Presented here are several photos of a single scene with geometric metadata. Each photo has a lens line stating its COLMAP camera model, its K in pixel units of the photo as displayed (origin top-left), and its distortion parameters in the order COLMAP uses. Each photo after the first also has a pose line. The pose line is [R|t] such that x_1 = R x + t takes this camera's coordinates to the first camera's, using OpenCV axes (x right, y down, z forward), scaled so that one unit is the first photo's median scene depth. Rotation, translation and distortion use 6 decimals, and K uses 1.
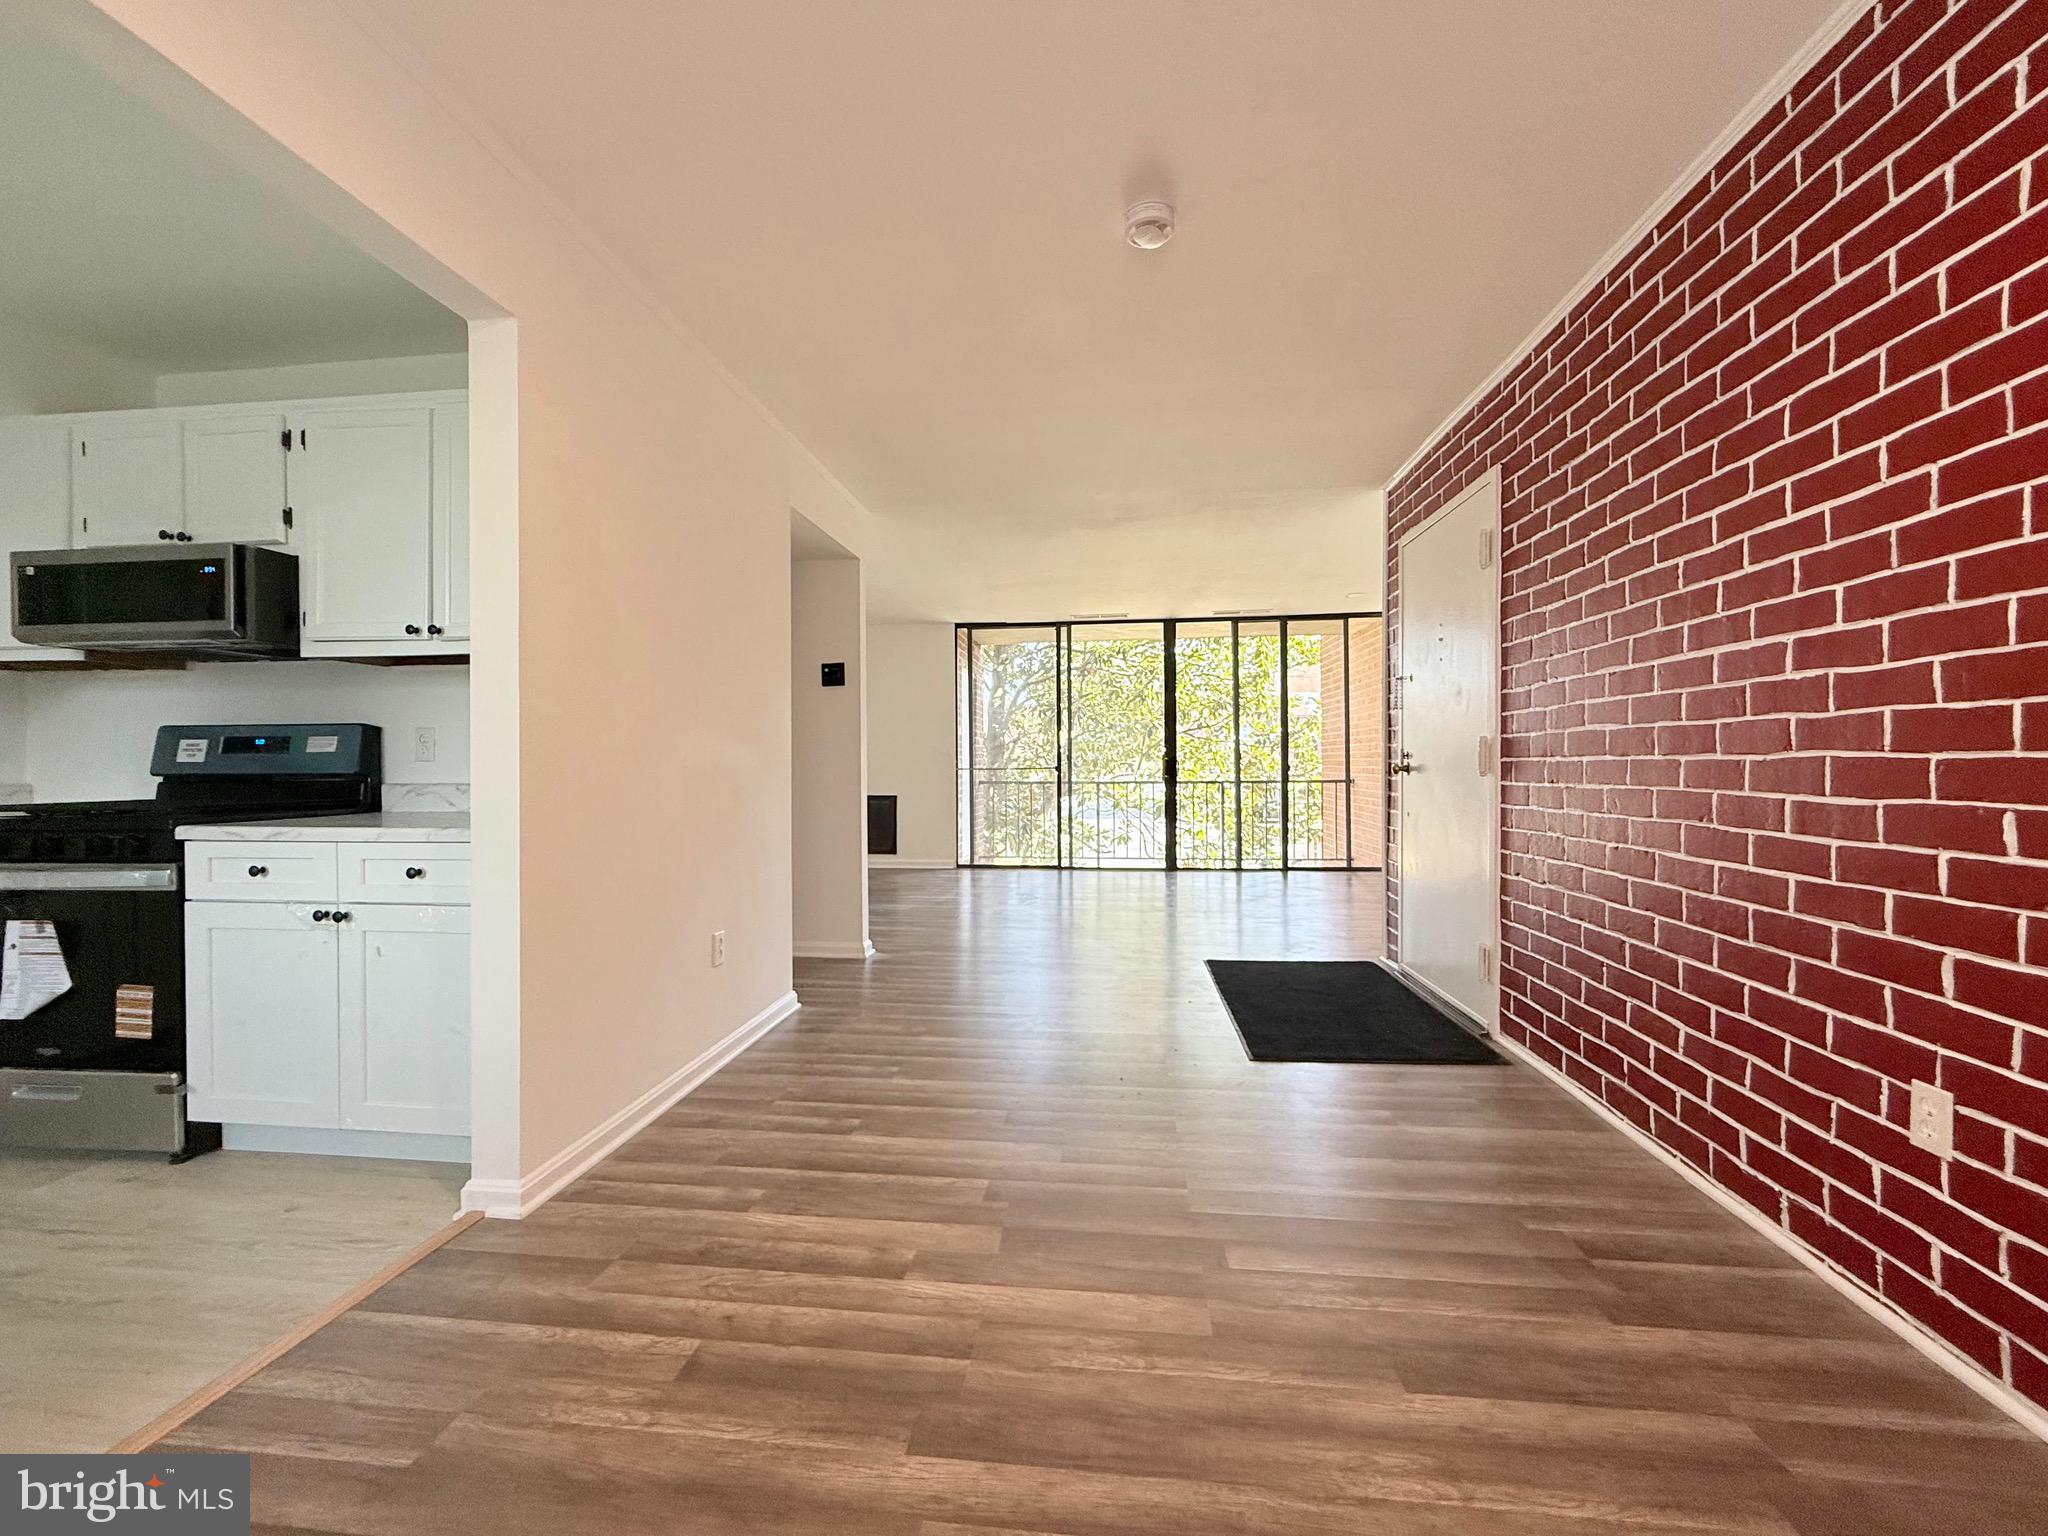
lens RADIAL K [[821.4, 0, 1020.9], [0, 821.4, 769.0], [0, 0, 1]] dist [-0.000151, 0.000310]
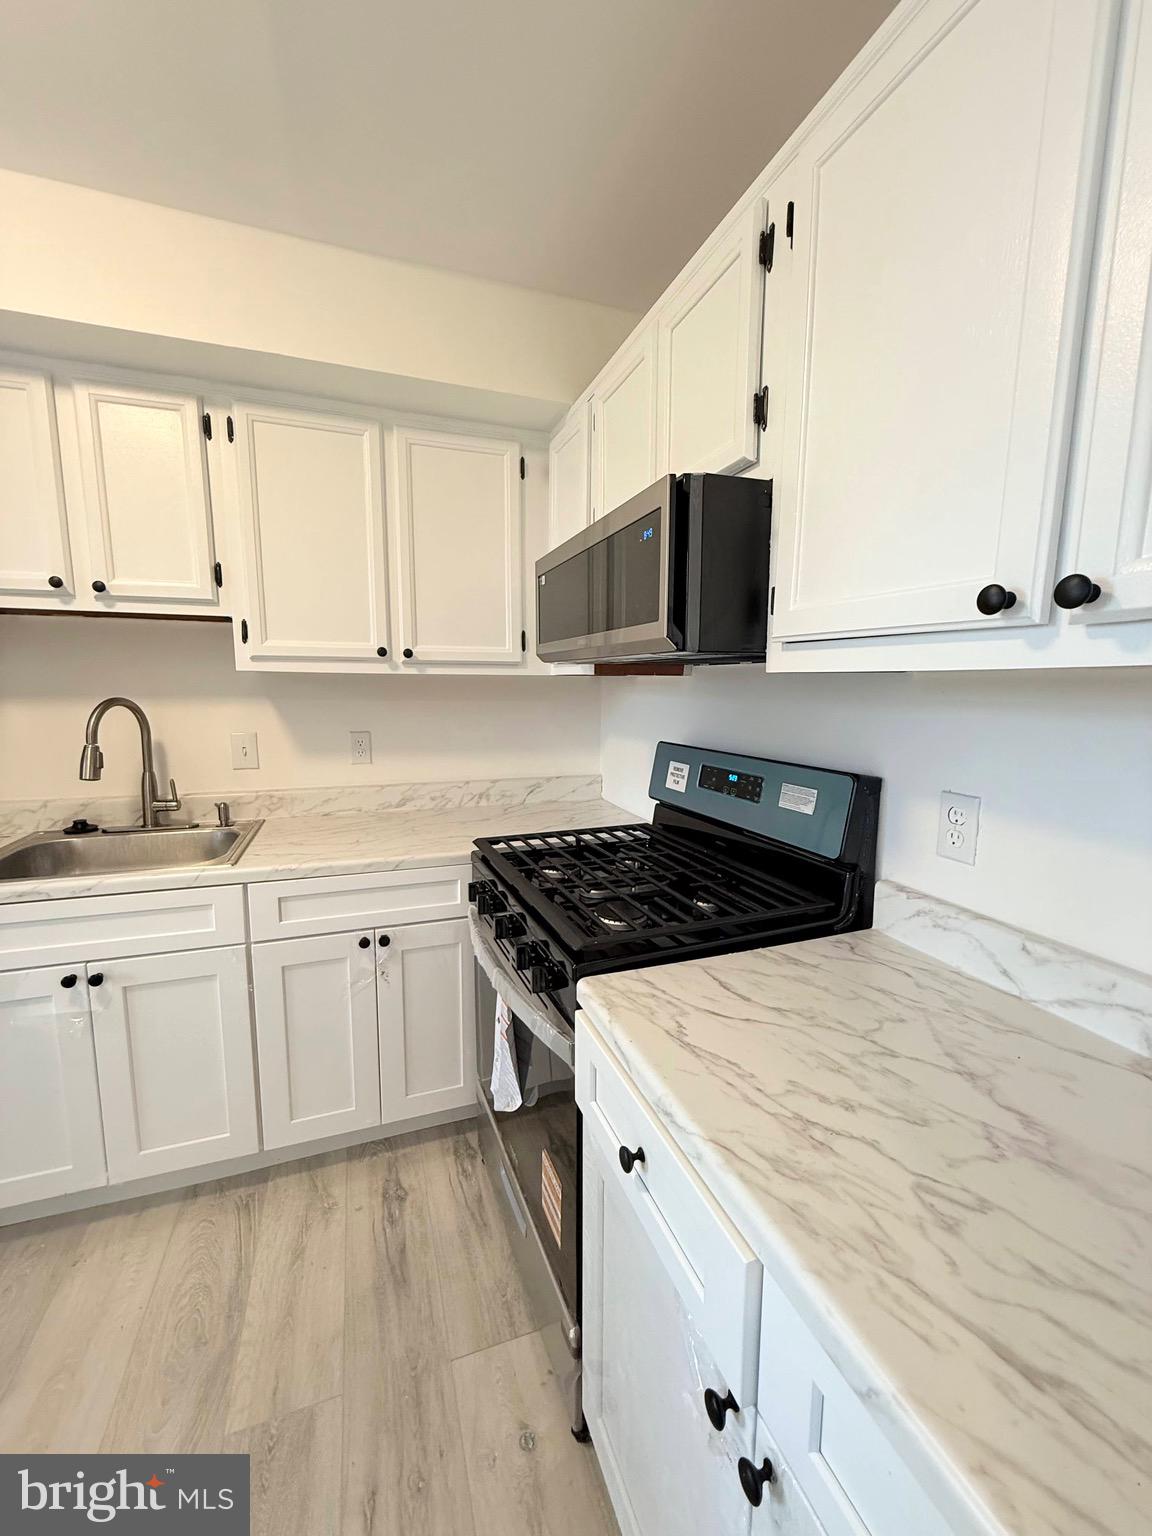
lens RADIAL K [[614.8, 0, 576.2], [0, 614.8, 764.7], [0, 0, 1]] dist [-0.000030, 0.000101]
pose [[0.452190, 0.122995, -0.883401, -0.636307], [-0.010499, 0.991112, 0.132617, -0.145155], [0.891860, -0.050693, 0.449462, 0.790144]]
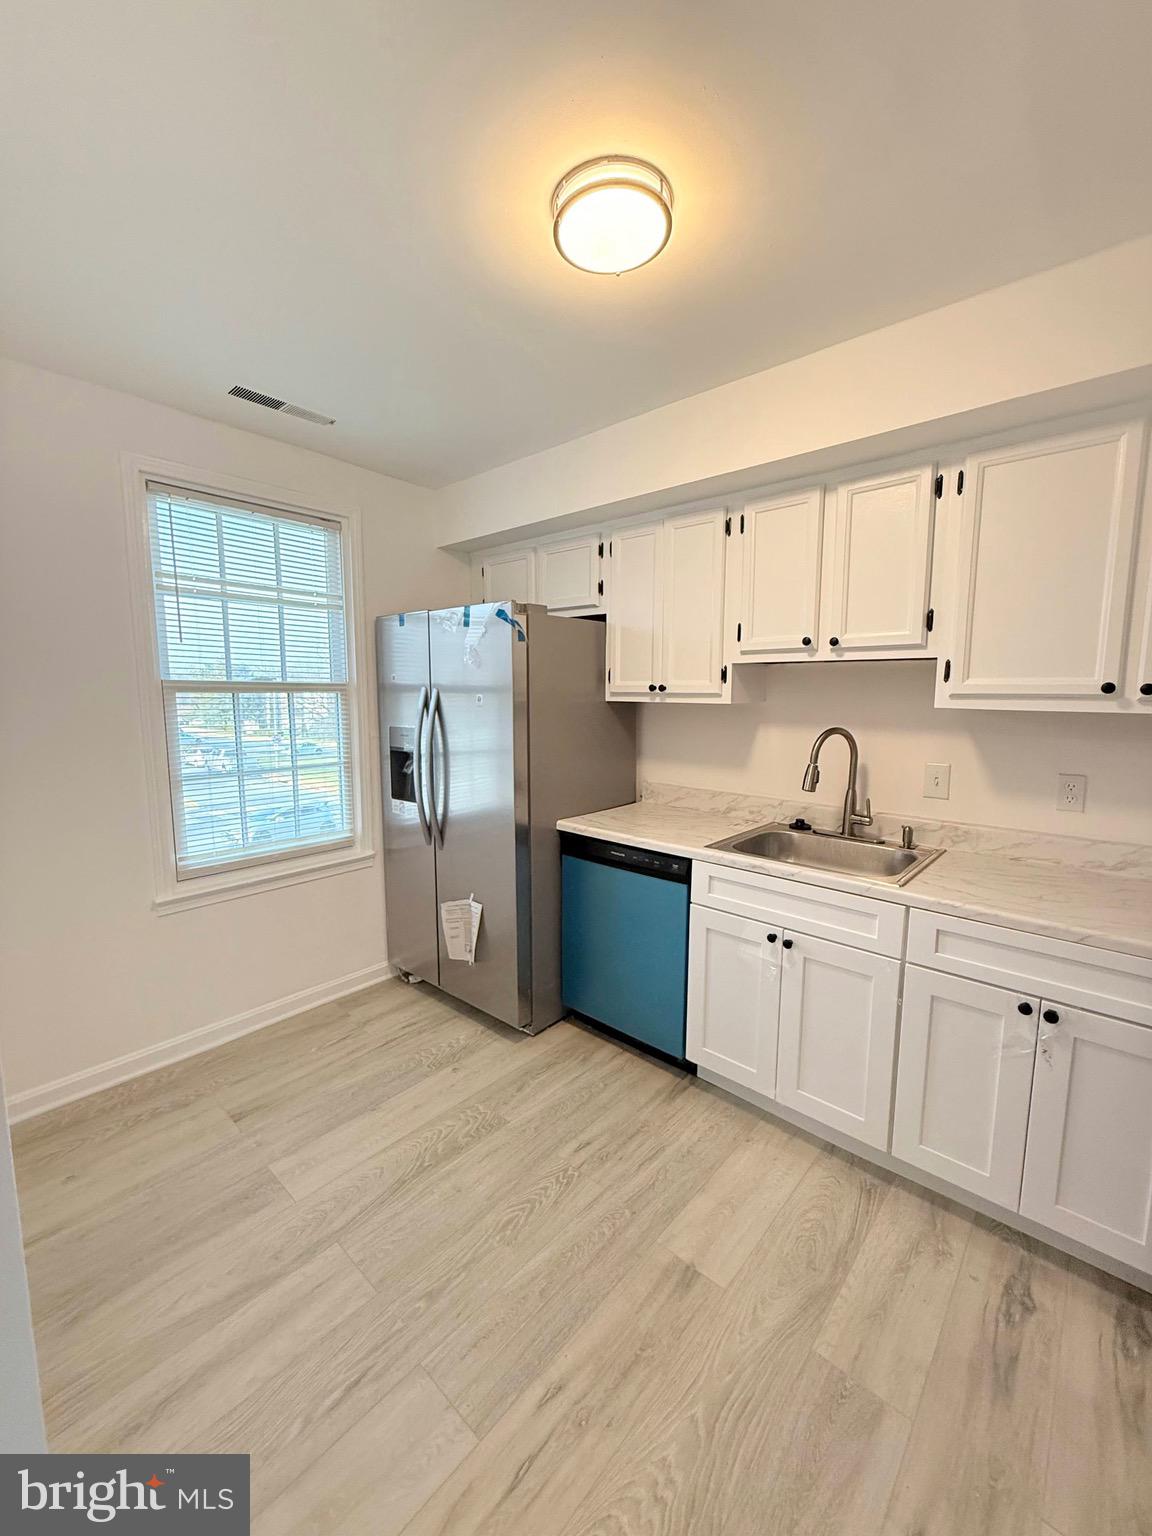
lens RADIAL K [[614.0, 0, 574.3], [0, 614.0, 764.7], [0, 0, 1]] dist [-0.000422, -0.000256]
pose [[-0.570707, 0.097640, -0.815328, -0.569205], [-0.005753, 0.992406, 0.122873, -0.179480], [0.821134, 0.074815, -0.565811, 0.839322]]
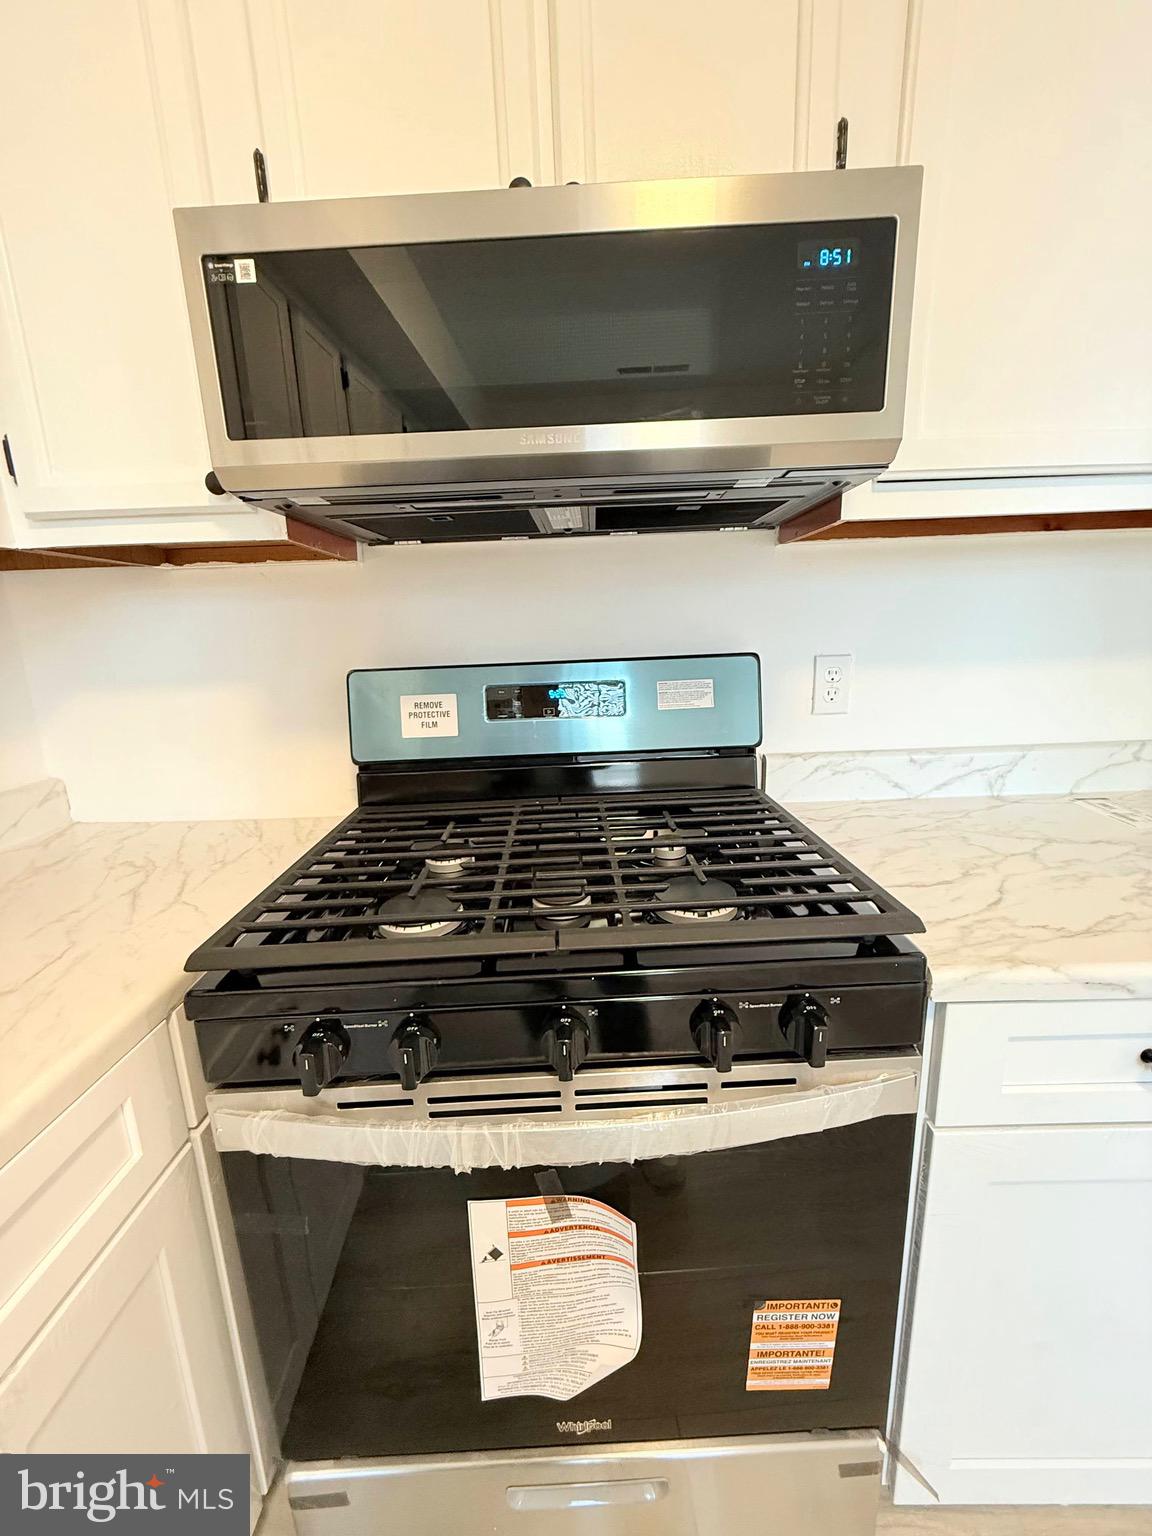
lens RADIAL K [[613.7, 0, 576.7], [0, 613.7, 765.4], [0, 0, 1]] dist [0.000449, 0.000094]
pose [[0.993832, -0.056061, 0.095681, -1.198991], [0.034371, 0.976037, 0.214872, -0.092587], [-0.105434, -0.210258, 0.971944, 0.743163]]
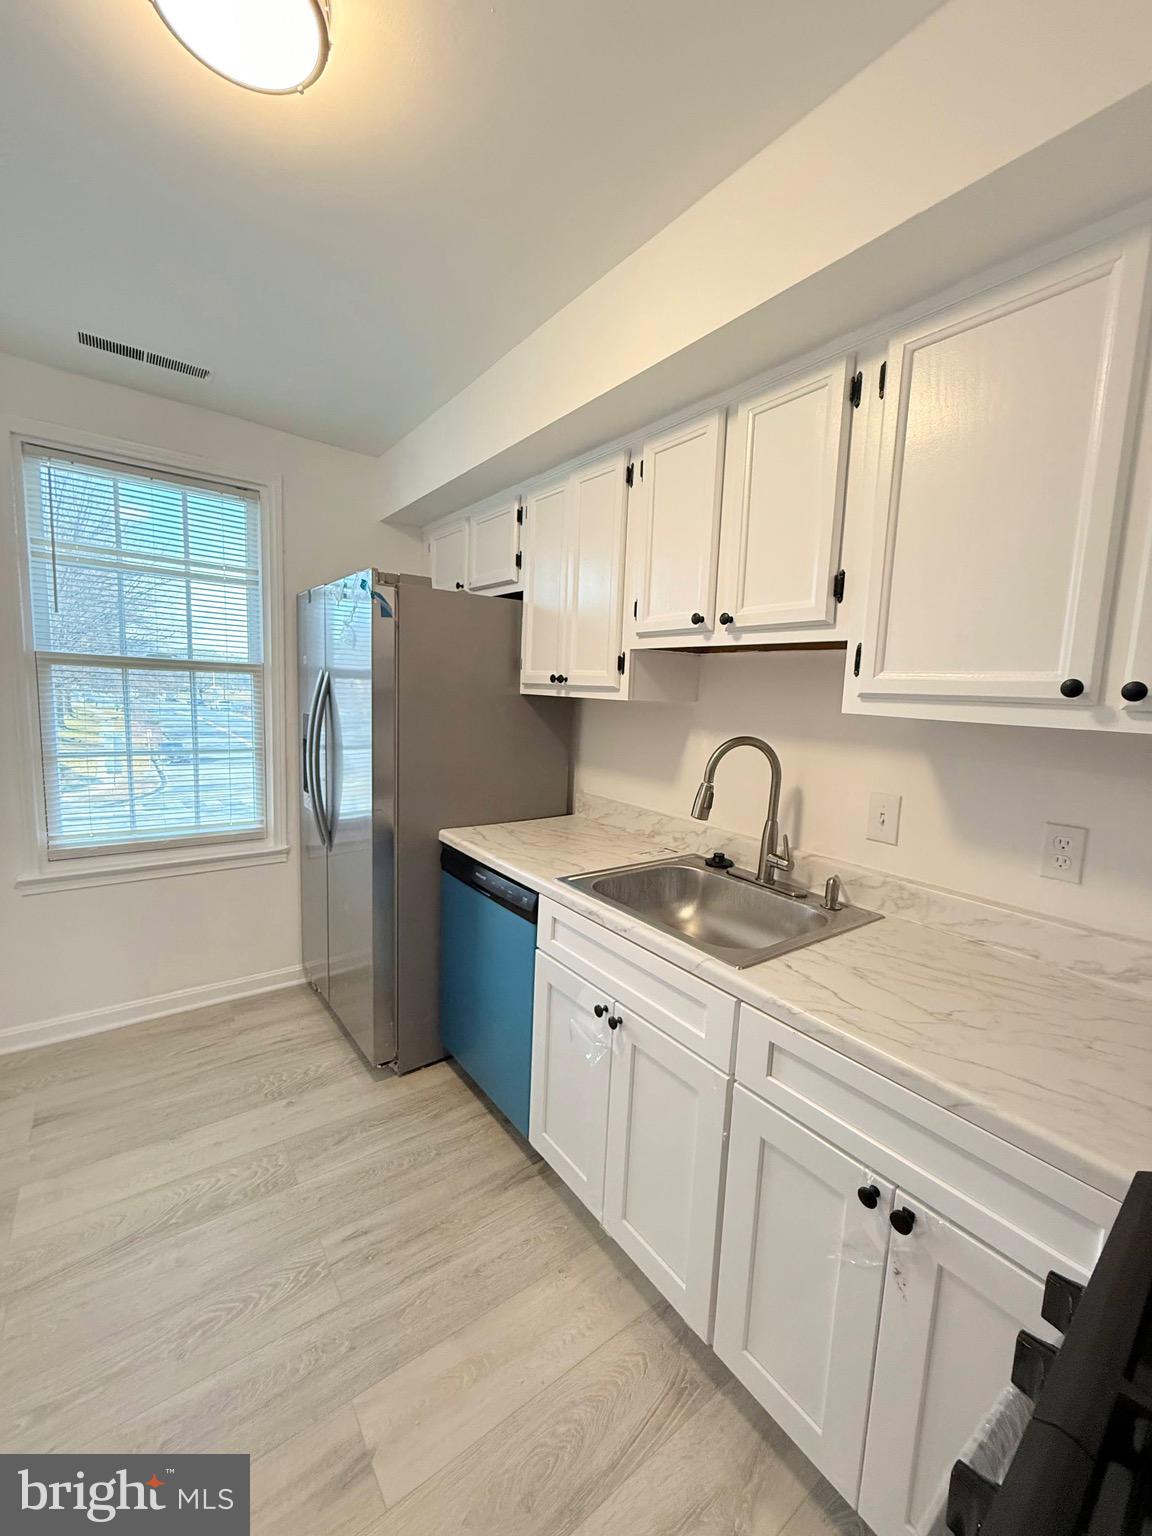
lens RADIAL K [[614.0, 0, 574.3], [0, 614.0, 764.7], [0, 0, 1]] dist [-0.000422, -0.000256]
pose [[-0.720070, 0.055042, -0.691715, -0.962852], [-0.043370, 0.991330, 0.124031, -0.168896], [0.692545, 0.119310, -0.711440, 1.010792]]
